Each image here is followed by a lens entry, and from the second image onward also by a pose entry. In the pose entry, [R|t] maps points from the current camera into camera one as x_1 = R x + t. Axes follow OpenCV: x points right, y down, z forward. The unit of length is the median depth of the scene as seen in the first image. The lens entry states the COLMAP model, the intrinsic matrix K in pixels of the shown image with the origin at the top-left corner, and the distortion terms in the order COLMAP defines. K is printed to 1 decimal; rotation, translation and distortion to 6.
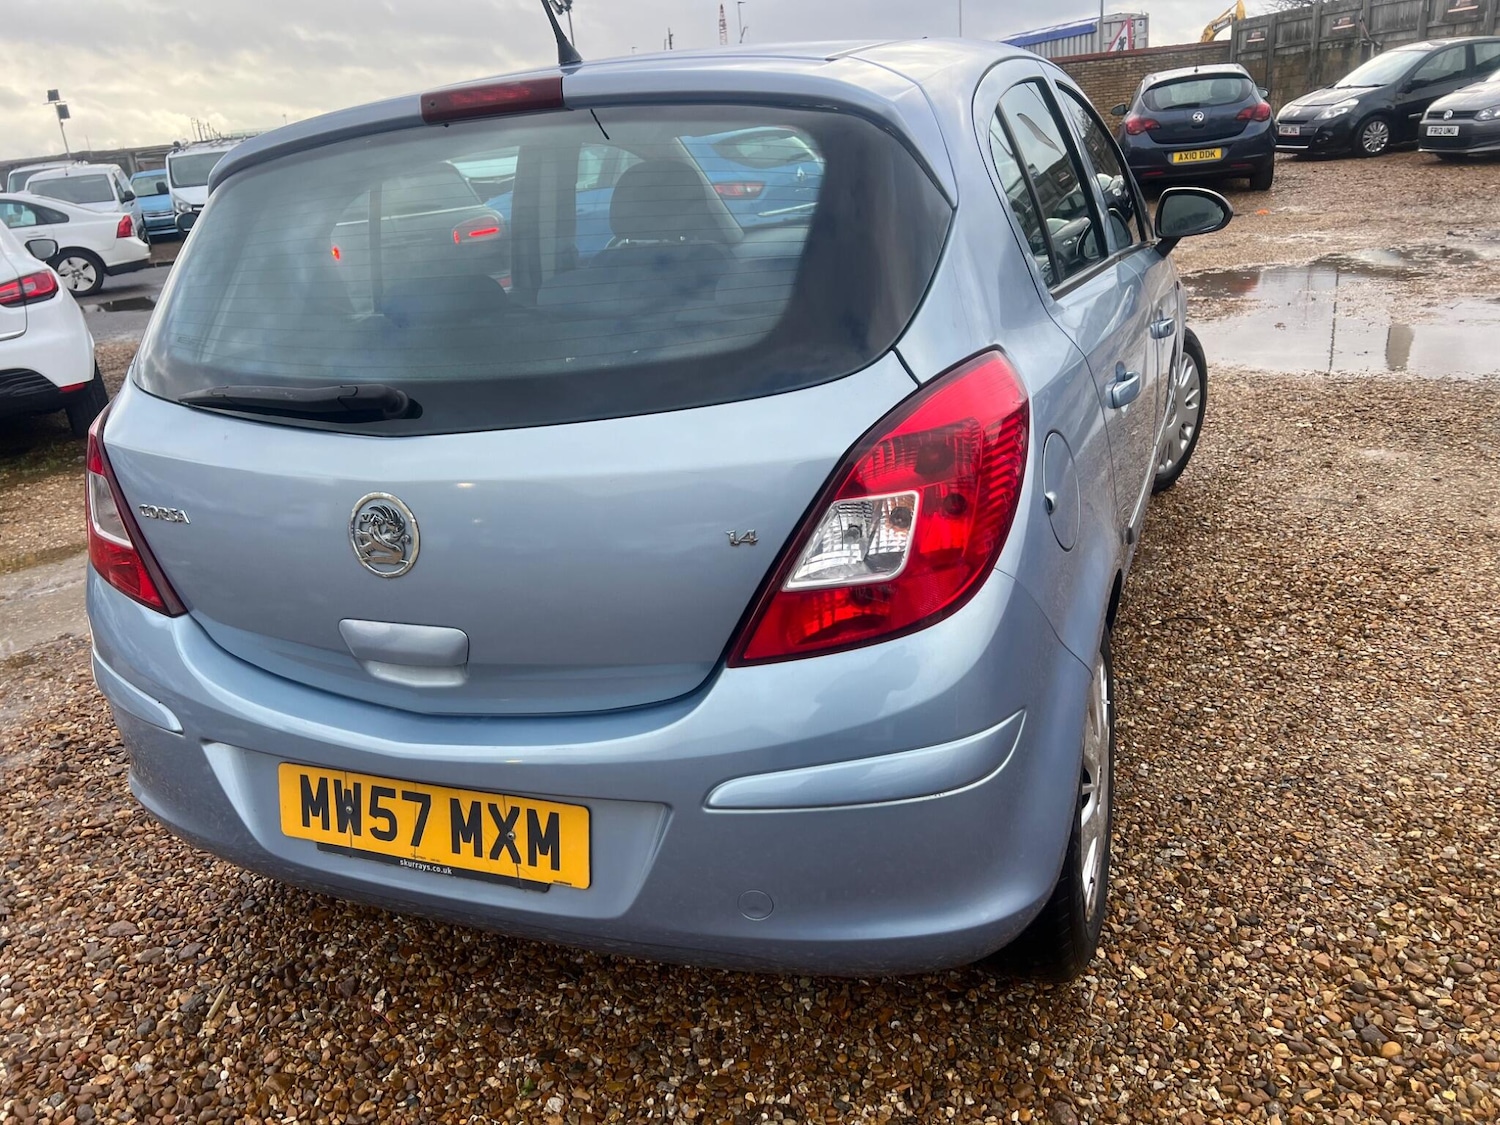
lens RADIAL K [[1114.9, 0, 748.3], [0, 1114.9, 560.2], [0, 0, 1]] dist [0.057334, -0.059500]
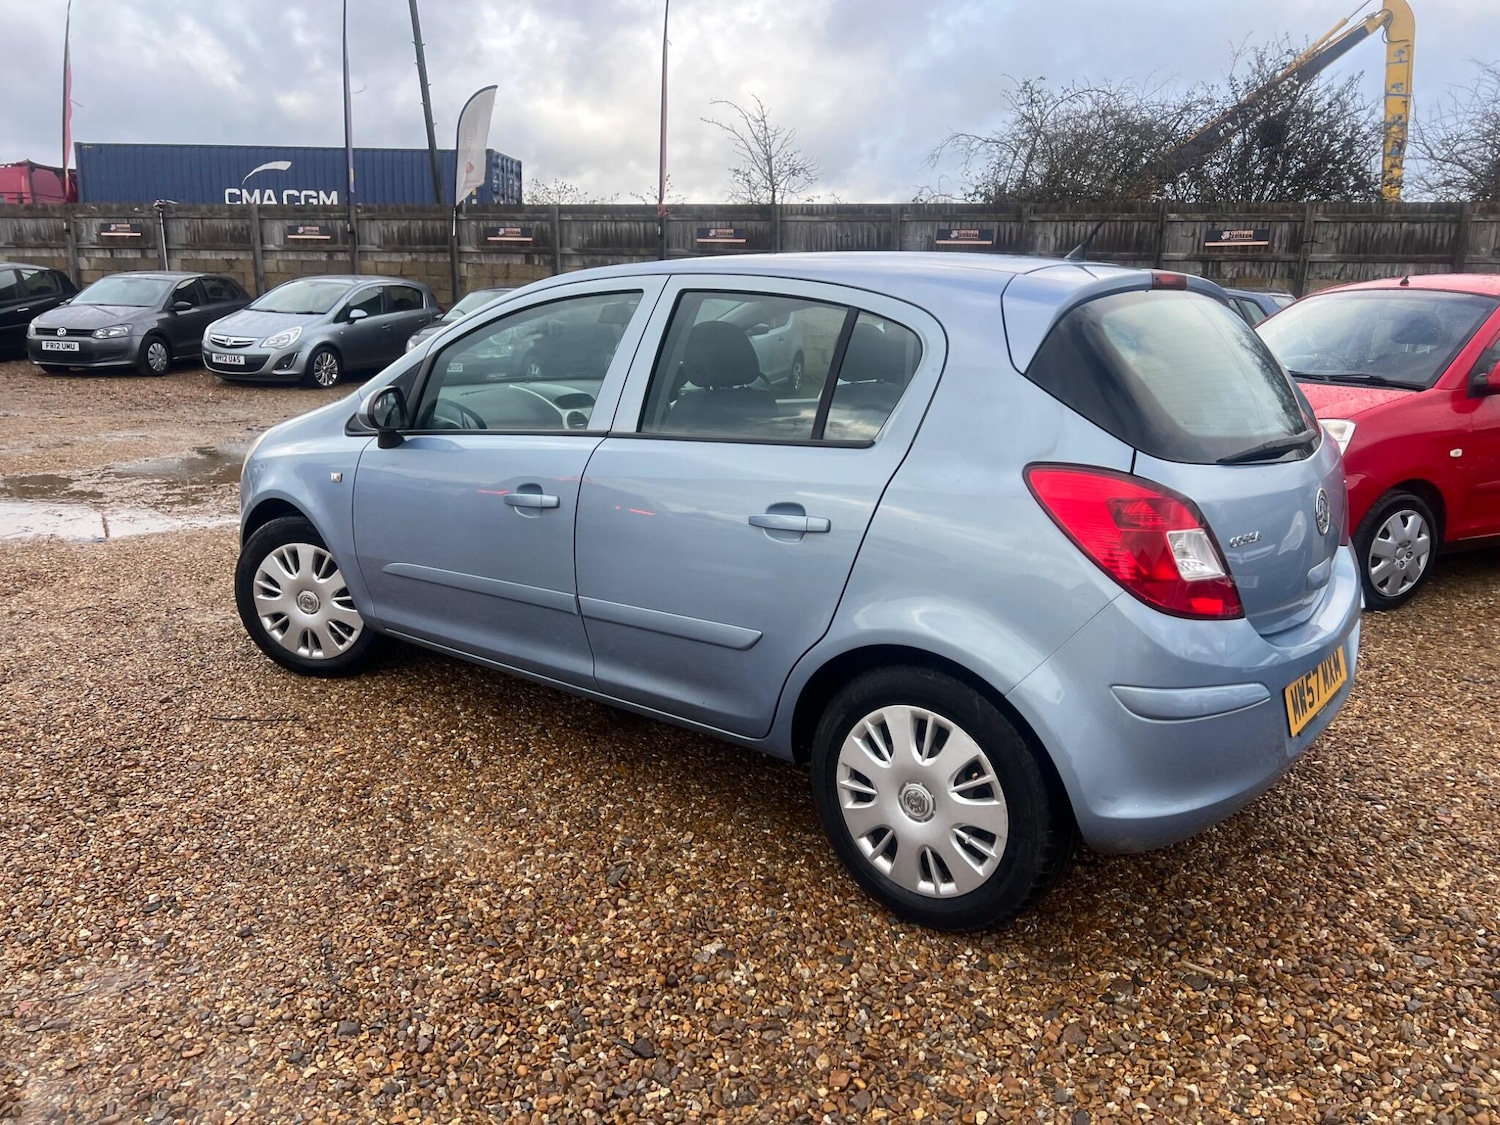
lens RADIAL K [[1114.9, 0, 755.7], [0, 1114.9, 547.2], [0, 0, 1]] dist [0.057334, -0.059500]
pose [[0.244442, -0.118288, 0.962422, -1.781189], [0.306410, 0.951097, 0.039072, -0.252372], [-0.919979, 0.285345, 0.268733, 1.042451]]
